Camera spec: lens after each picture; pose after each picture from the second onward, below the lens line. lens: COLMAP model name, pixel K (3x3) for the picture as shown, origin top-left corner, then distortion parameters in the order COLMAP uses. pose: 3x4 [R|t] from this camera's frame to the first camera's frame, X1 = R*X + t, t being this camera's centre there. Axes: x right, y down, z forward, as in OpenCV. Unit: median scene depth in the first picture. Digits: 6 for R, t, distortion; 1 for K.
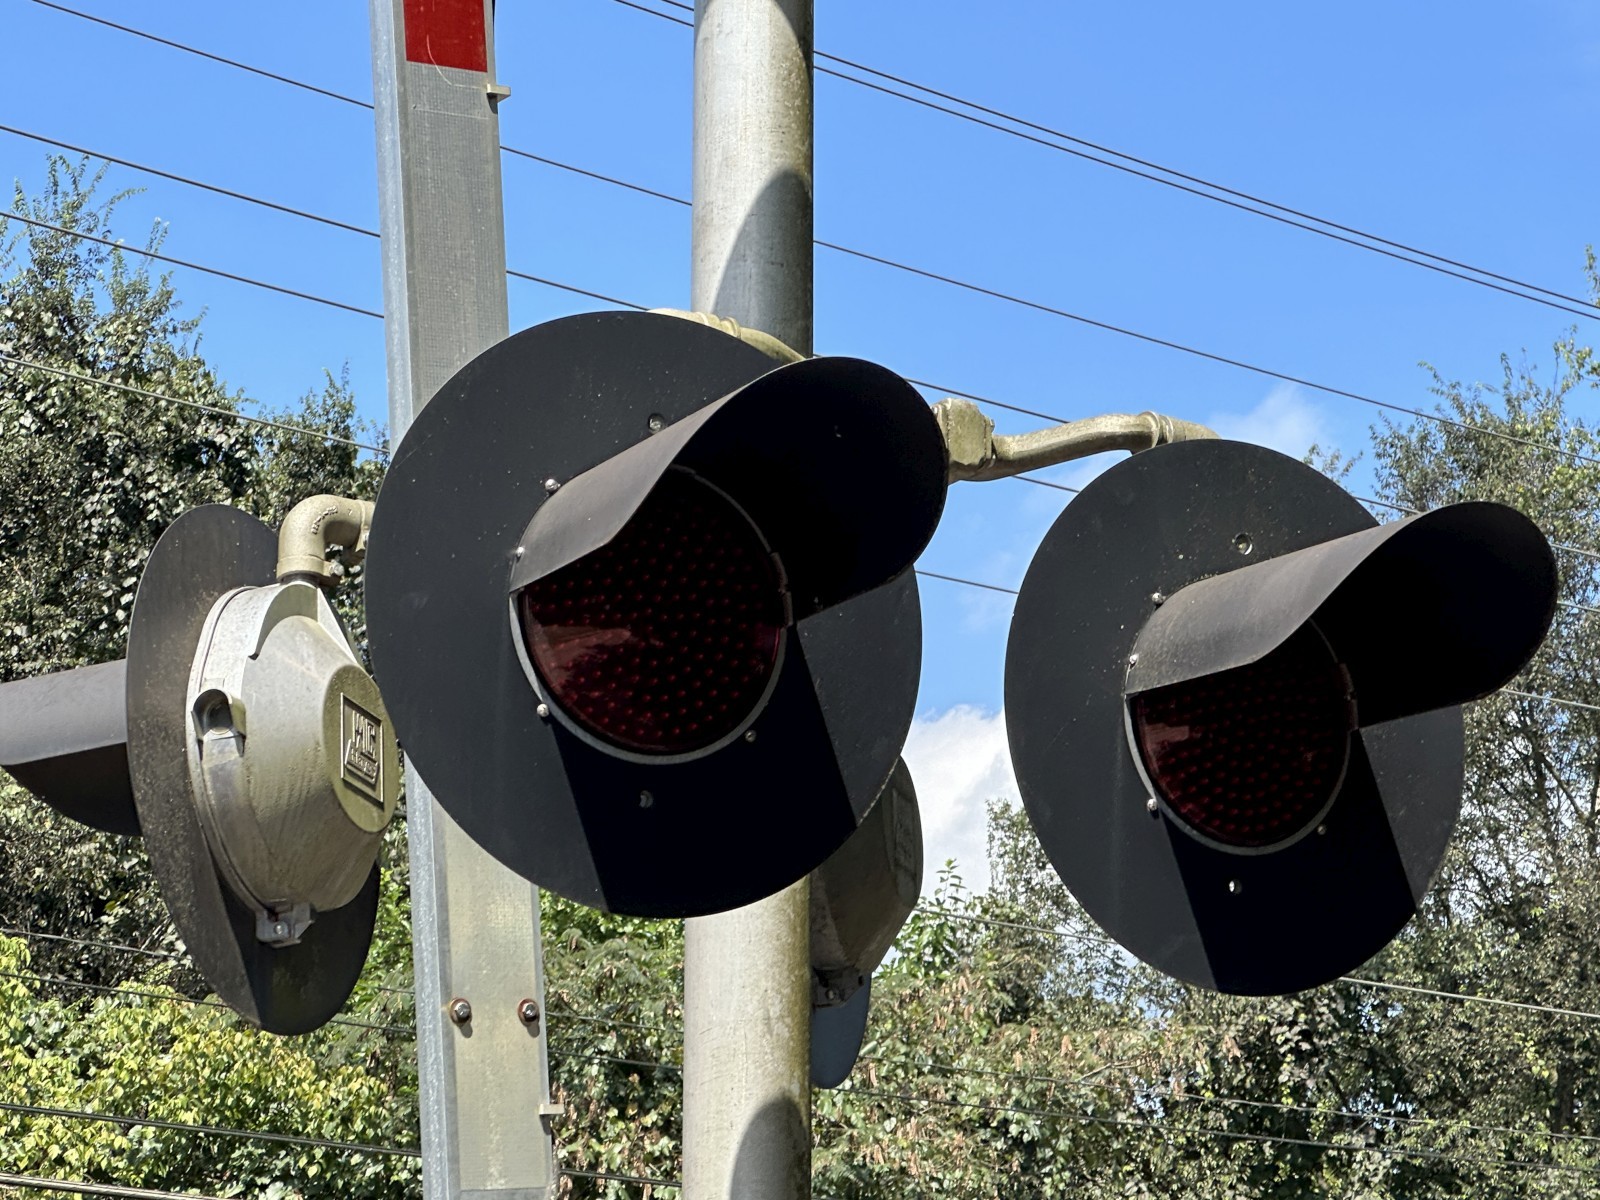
lens RADIAL K [[4226.1, 0, 800.0], [0, 4226.1, 600.0], [0, 0, 1]] dist [0.060668, 0.541247]
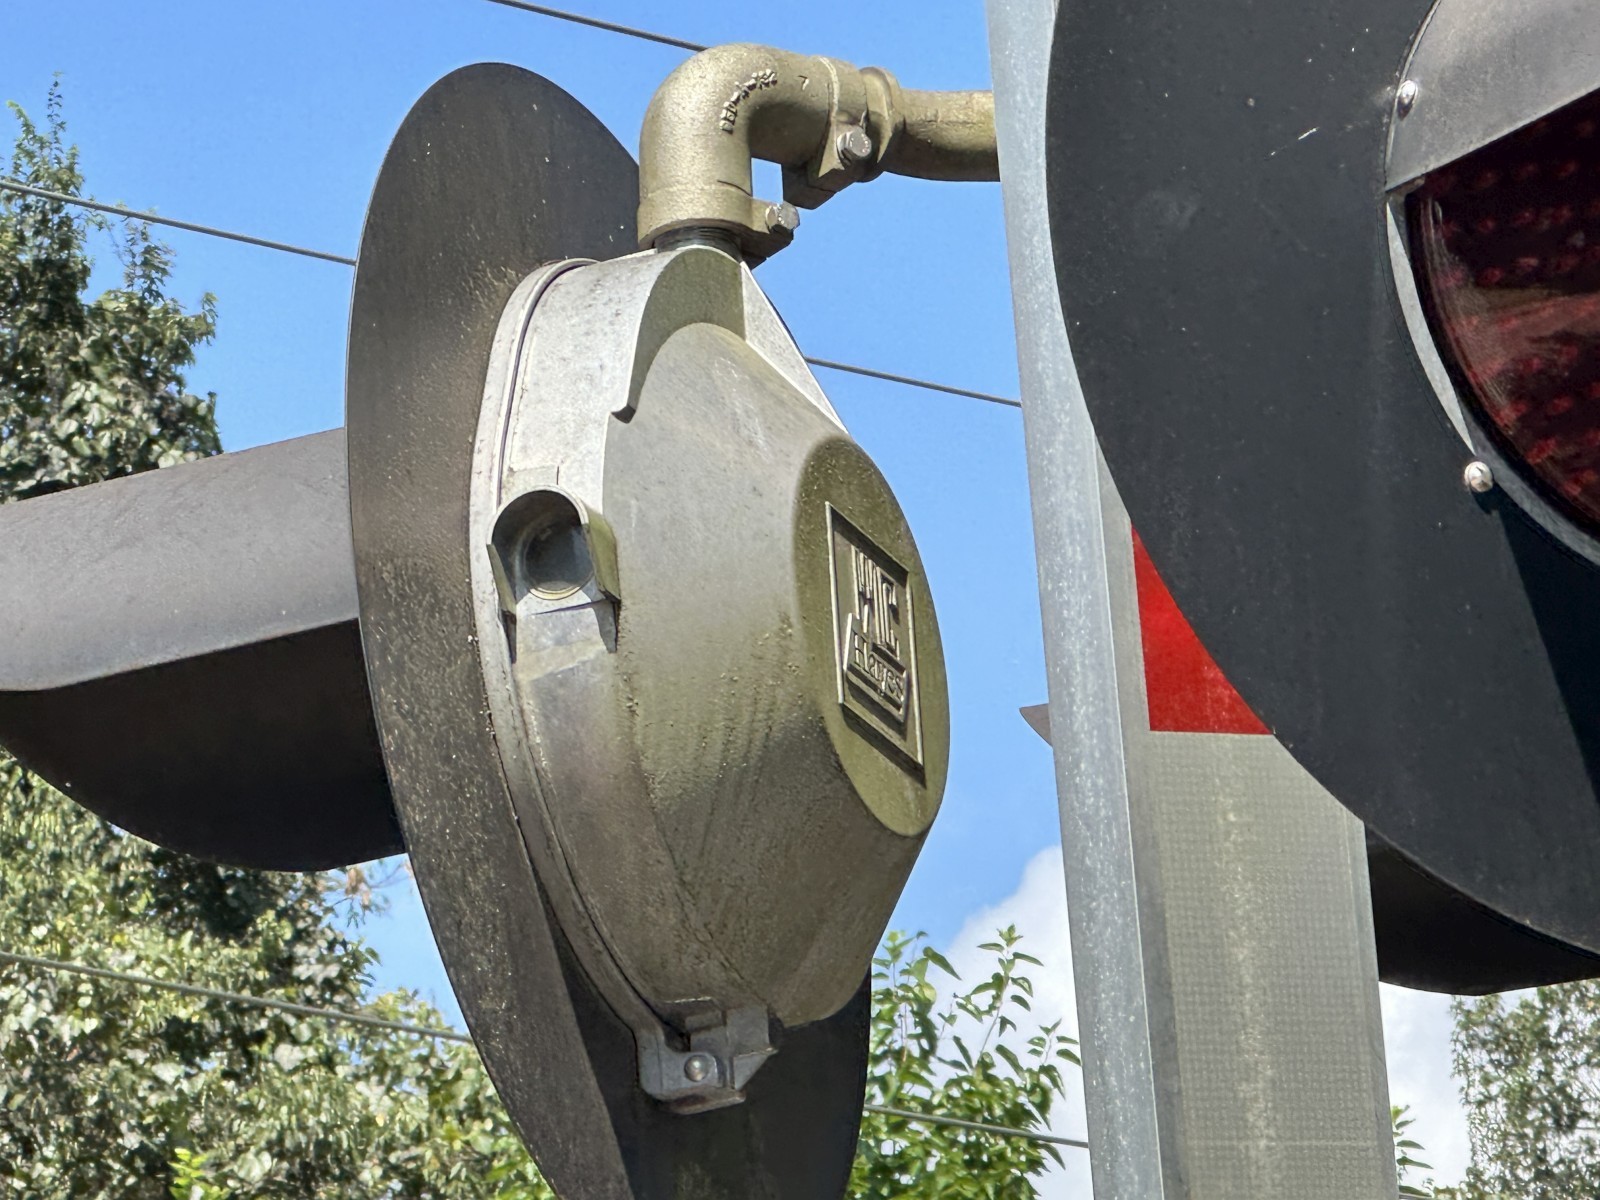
lens RADIAL K [[8741.3, 0, 800.0], [0, 8741.3, 600.0], [0, 0, 1]] dist [-2.156531, 109.323034]
pose [[0.999795, -0.019715, 0.004518, -0.115738], [0.019749, 0.999776, -0.007588, 0.038284], [-0.004367, 0.007676, 0.999961, 0.144519]]
